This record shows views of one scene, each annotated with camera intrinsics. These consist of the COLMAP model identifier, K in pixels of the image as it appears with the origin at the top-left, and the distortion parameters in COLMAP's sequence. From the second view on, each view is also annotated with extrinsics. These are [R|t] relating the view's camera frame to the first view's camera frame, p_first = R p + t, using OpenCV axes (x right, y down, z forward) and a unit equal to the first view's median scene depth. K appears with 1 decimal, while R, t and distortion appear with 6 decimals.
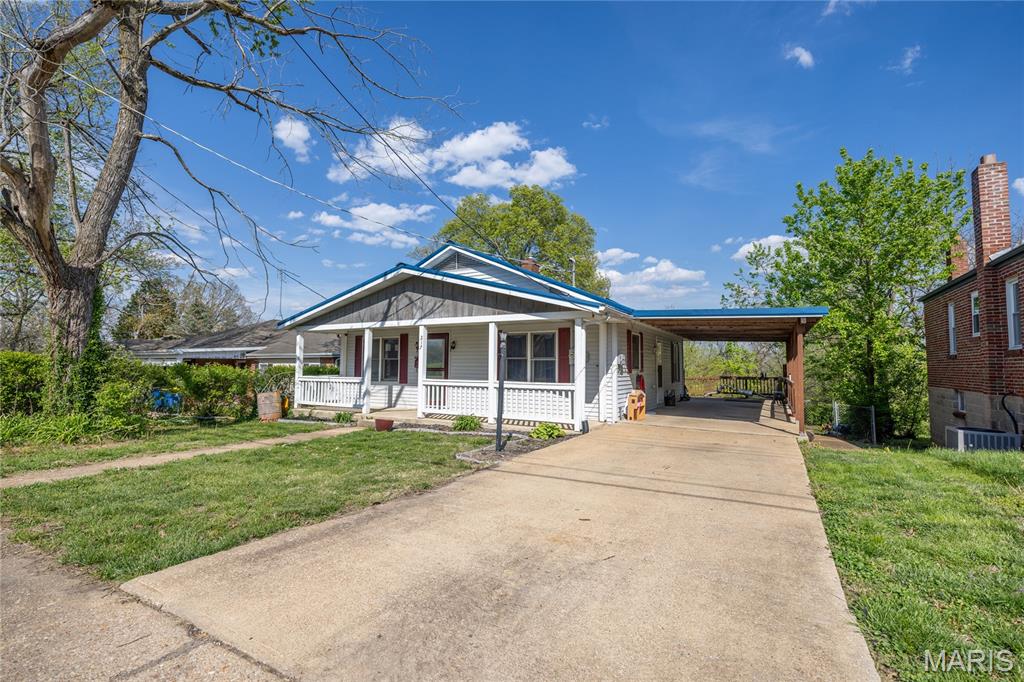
lens RADIAL K [[447.7, 0, 512.0], [0, 447.7, 341.0], [0, 0, 1]] dist [-0.000072, -0.000033]
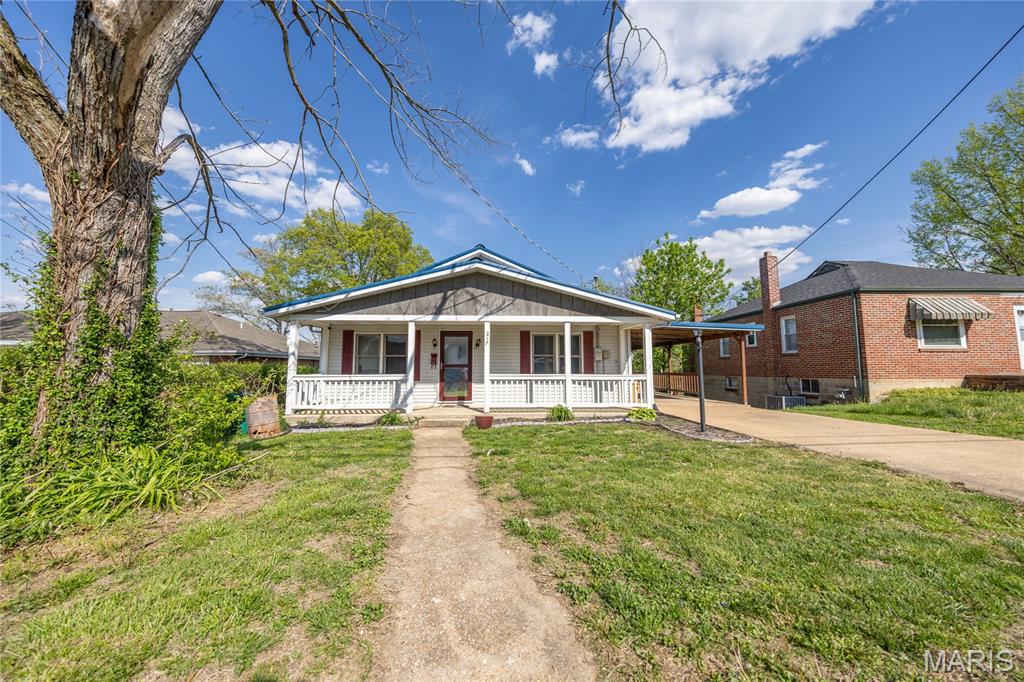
lens RADIAL K [[335.1, 0, 512.0], [0, 335.1, 341.0], [0, 0, 1]] dist [0.000742, -0.000016]
pose [[0.851466, 0.023890, 0.523866, -0.535745], [-0.022269, 0.999708, -0.009395, 0.014337], [-0.523937, -0.003666, 0.851749, 0.312378]]
